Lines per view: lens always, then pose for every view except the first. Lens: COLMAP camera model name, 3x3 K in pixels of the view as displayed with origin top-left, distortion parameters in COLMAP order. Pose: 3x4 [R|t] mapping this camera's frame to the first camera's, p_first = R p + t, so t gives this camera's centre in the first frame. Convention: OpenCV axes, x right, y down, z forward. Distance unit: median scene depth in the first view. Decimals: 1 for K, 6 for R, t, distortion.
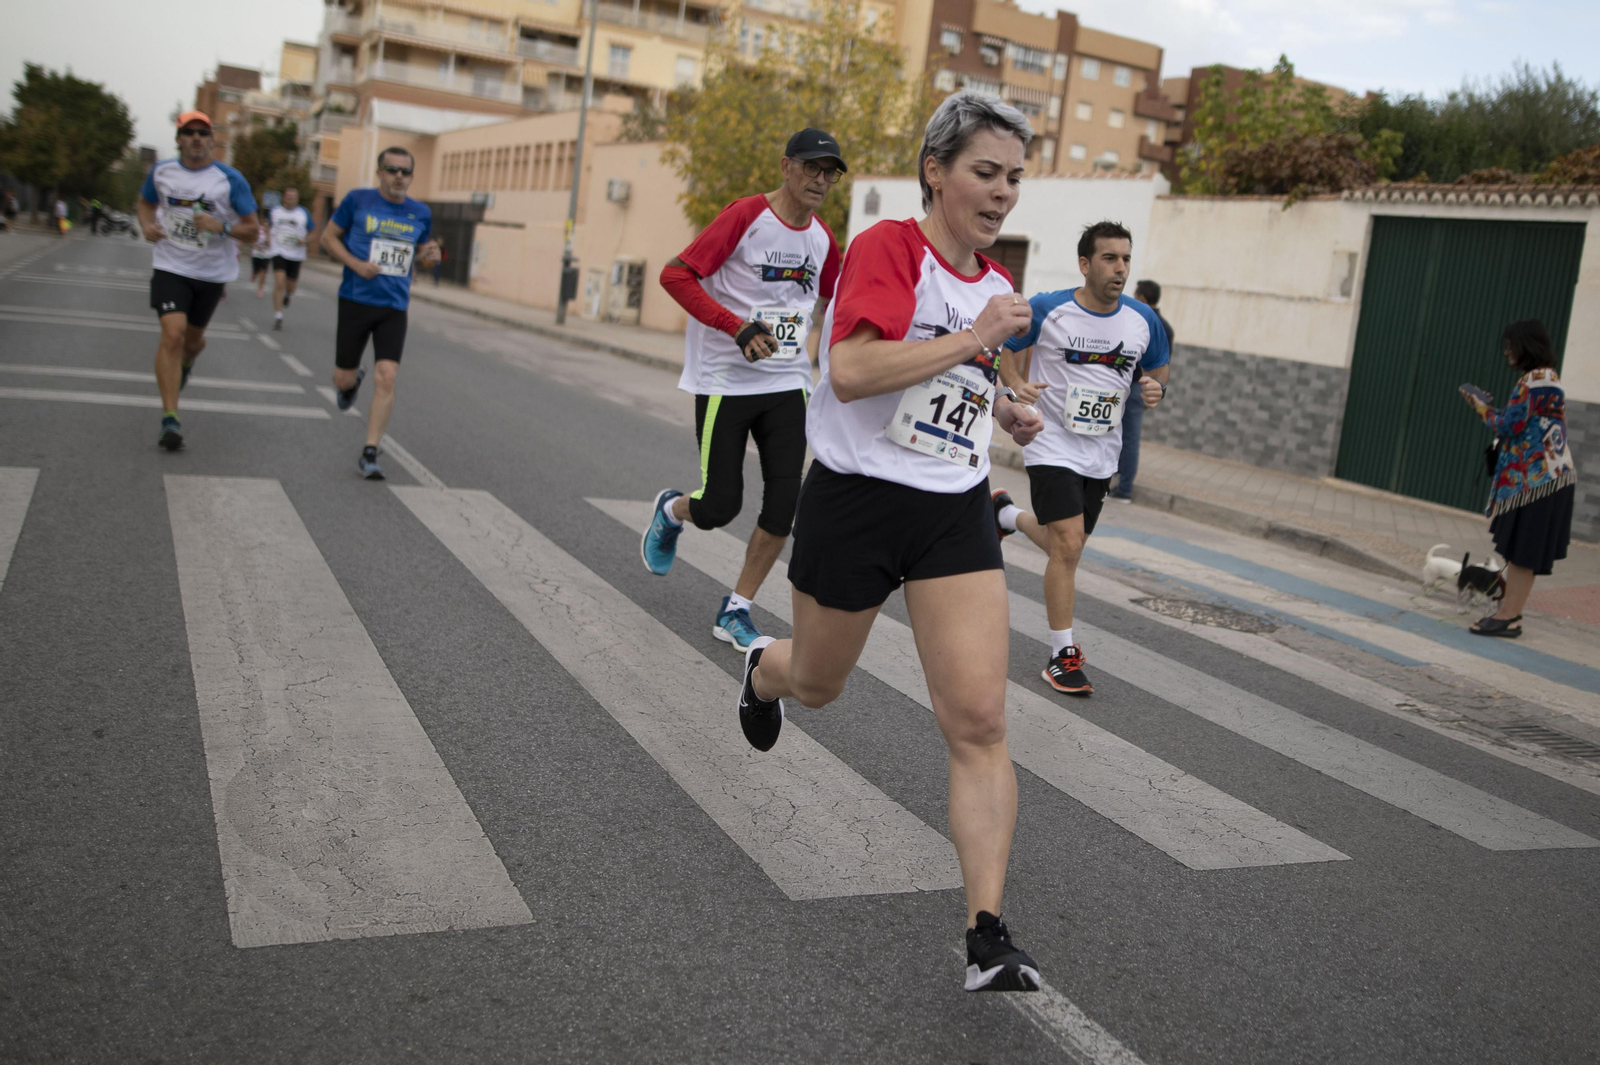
lens RADIAL K [[1588.9, 0, 944.6], [0, 1588.9, 467.6], [0, 0, 1]] dist [-0.074143, 0.090271]
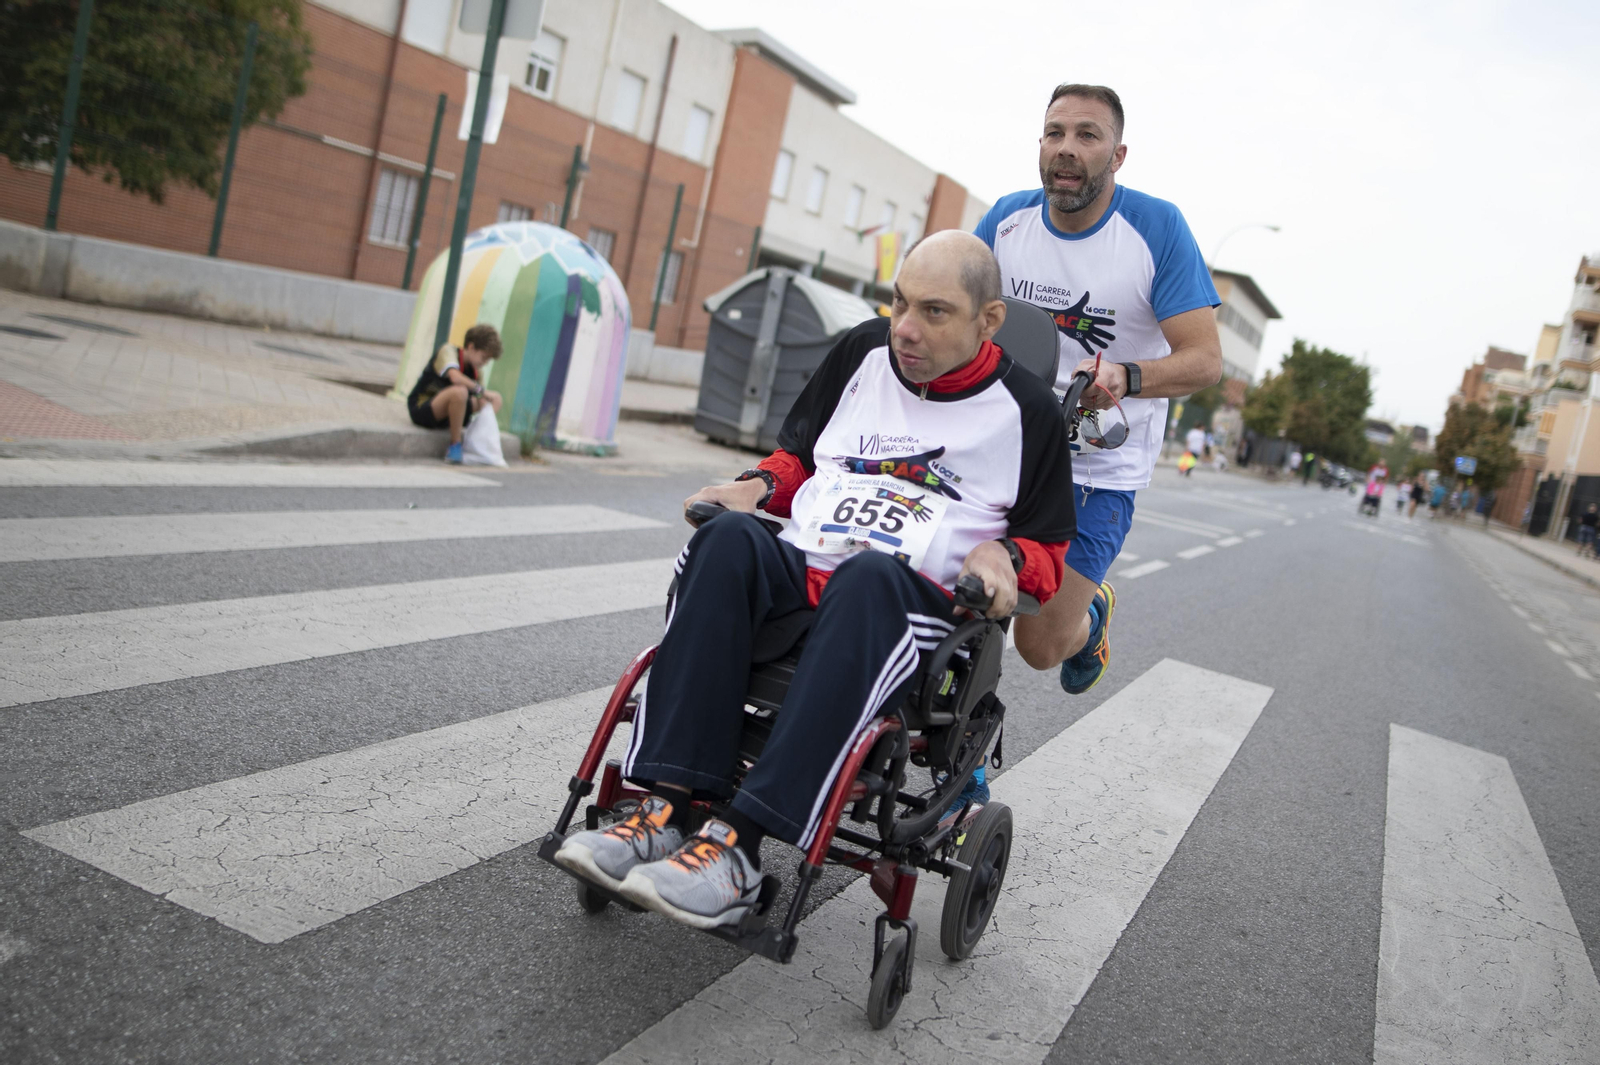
lens RADIAL K [[1521.8, 0, 795.5], [0, 1521.8, 542.6], [0, 0, 1]] dist [-0.076765, 0.091653]
pose [[0.626765, 0.102046, -0.772497, 0.158627], [-0.206888, 0.977598, -0.038718, 0.018208], [0.751241, 0.184087, 0.633836, 0.176965]]
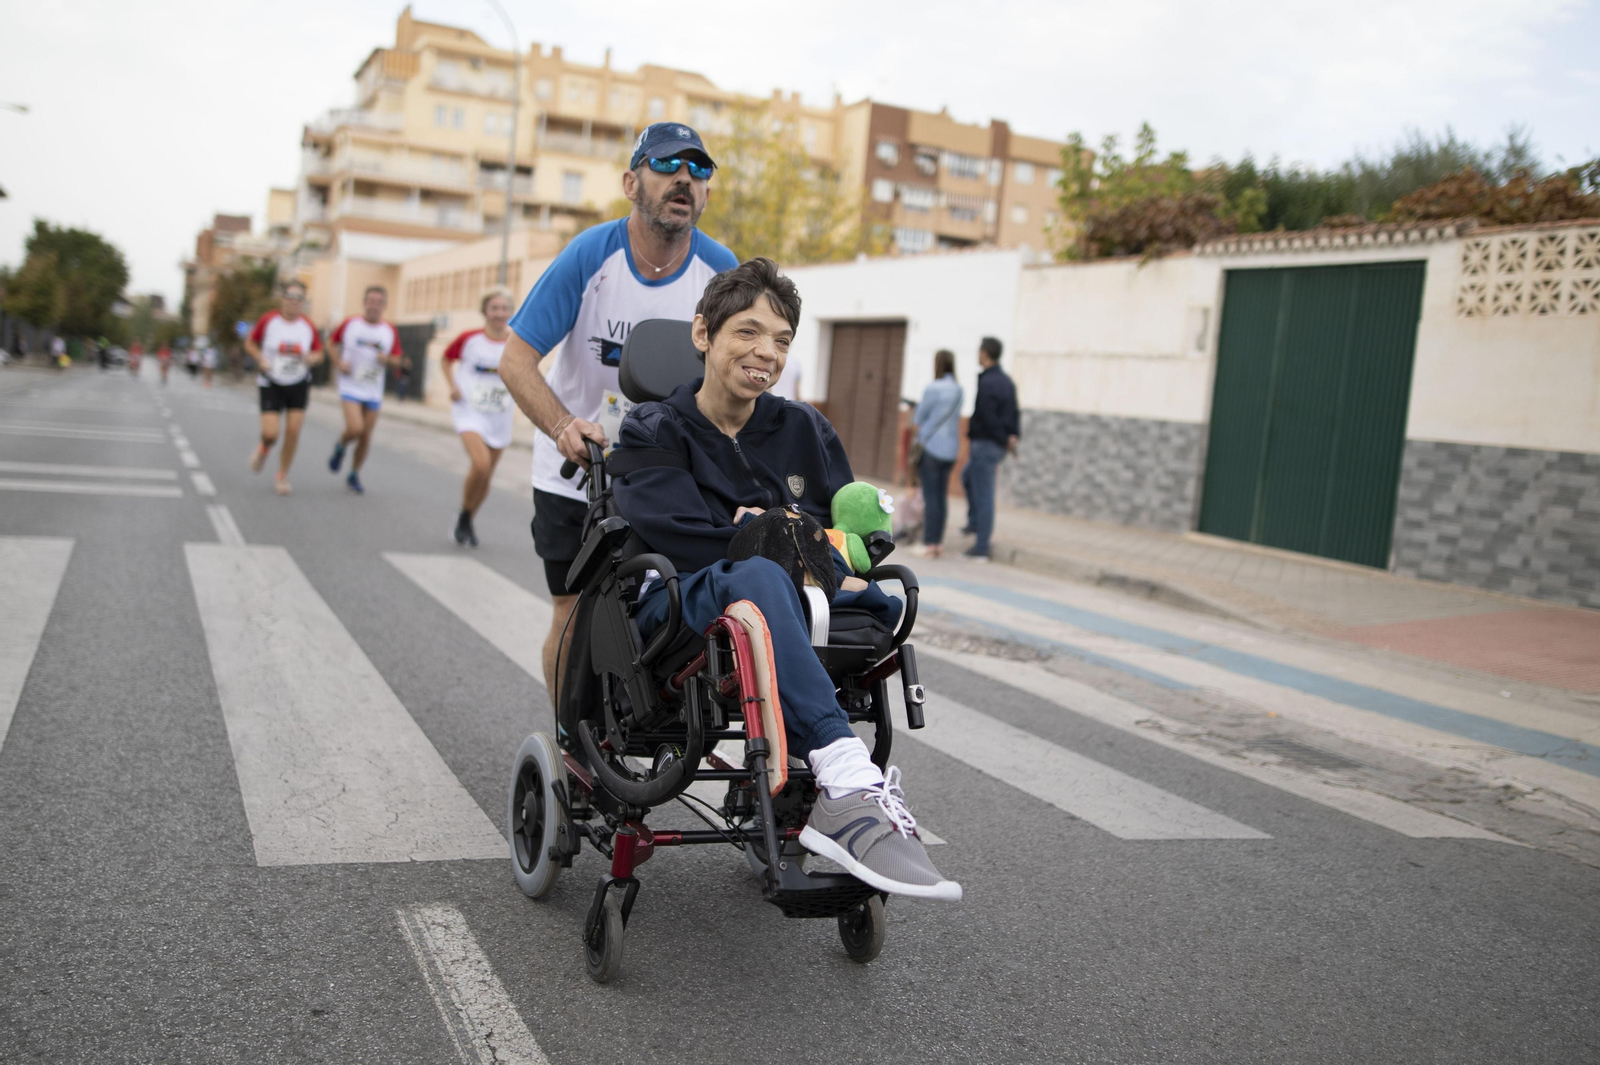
lens RADIAL K [[1521.8, 0, 795.5], [0, 1521.8, 542.6], [0, 0, 1]] dist [-0.076765, 0.091653]
pose [[0.995870, -0.032768, -0.084669, 0.069987], [0.030996, 0.999274, -0.022153, 0.024114], [0.085334, 0.019438, 0.996163, 0.025097]]
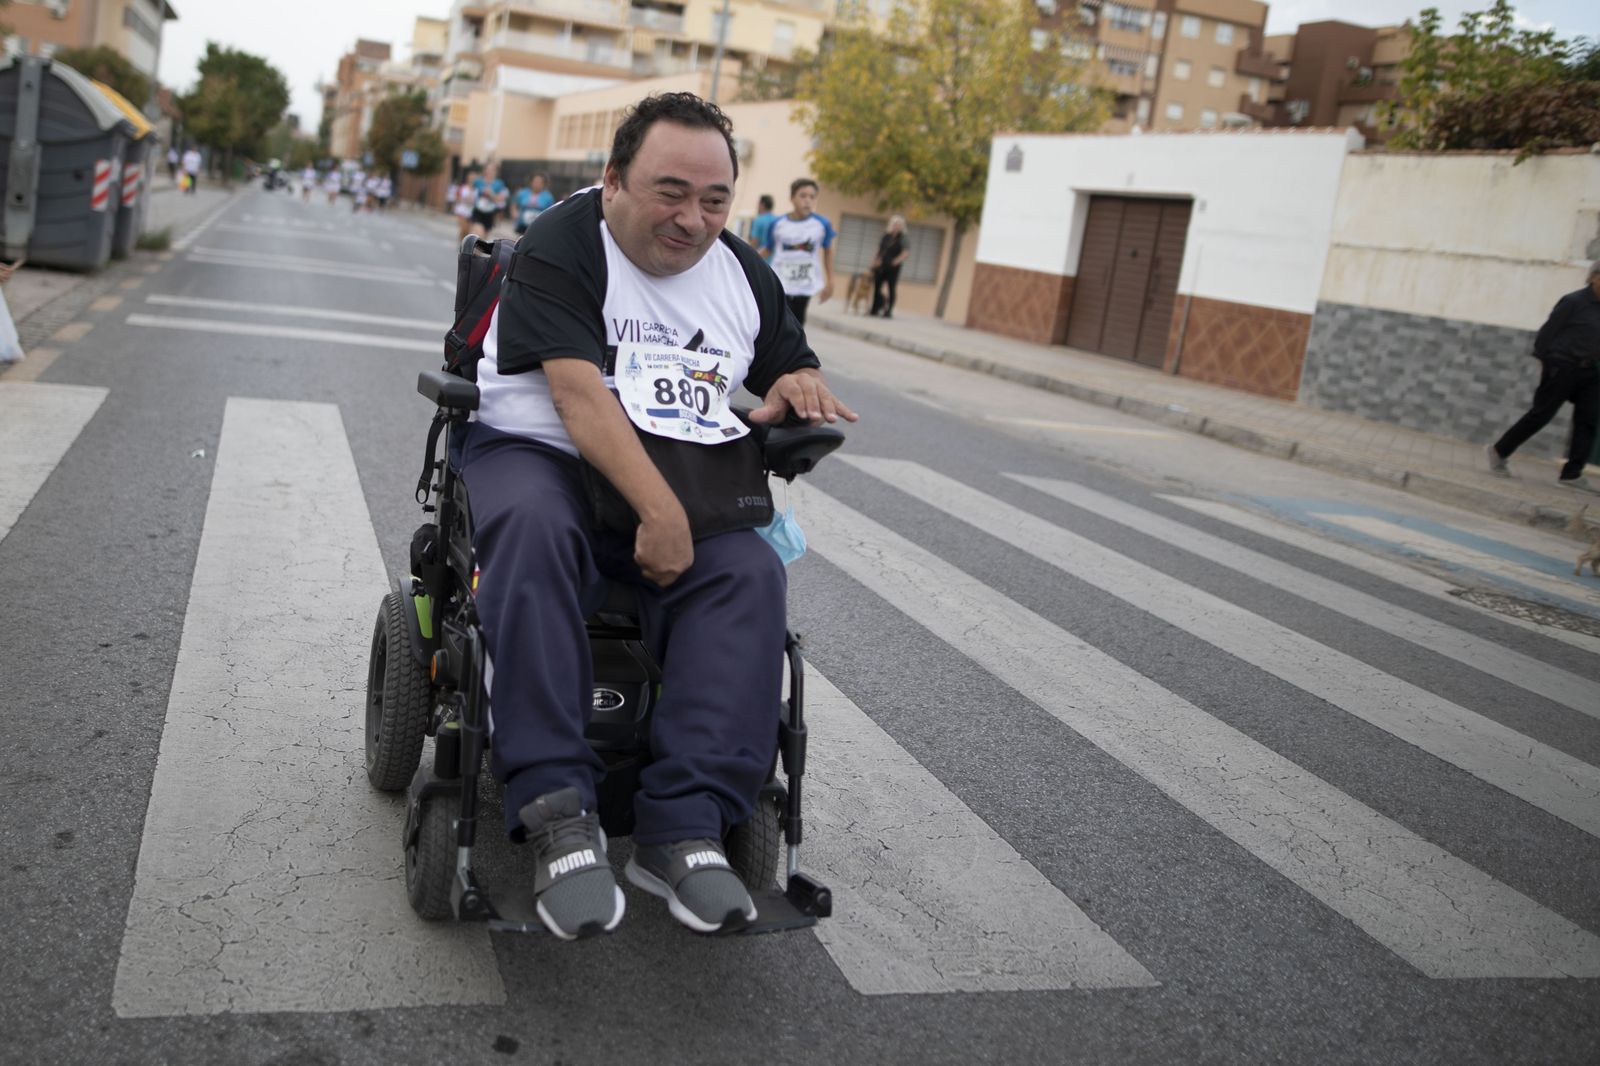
lens RADIAL K [[1521.3, 0, 610.7], [0, 1521.3, 404.3], [0, 0, 1]] dist [-0.072864, 0.067985]
pose [[0.968749, 0.034991, -0.245562, -0.073759], [-0.037097, 0.999304, -0.003952, -0.001207], [0.245253, 0.012938, 0.969373, 0.031120]]
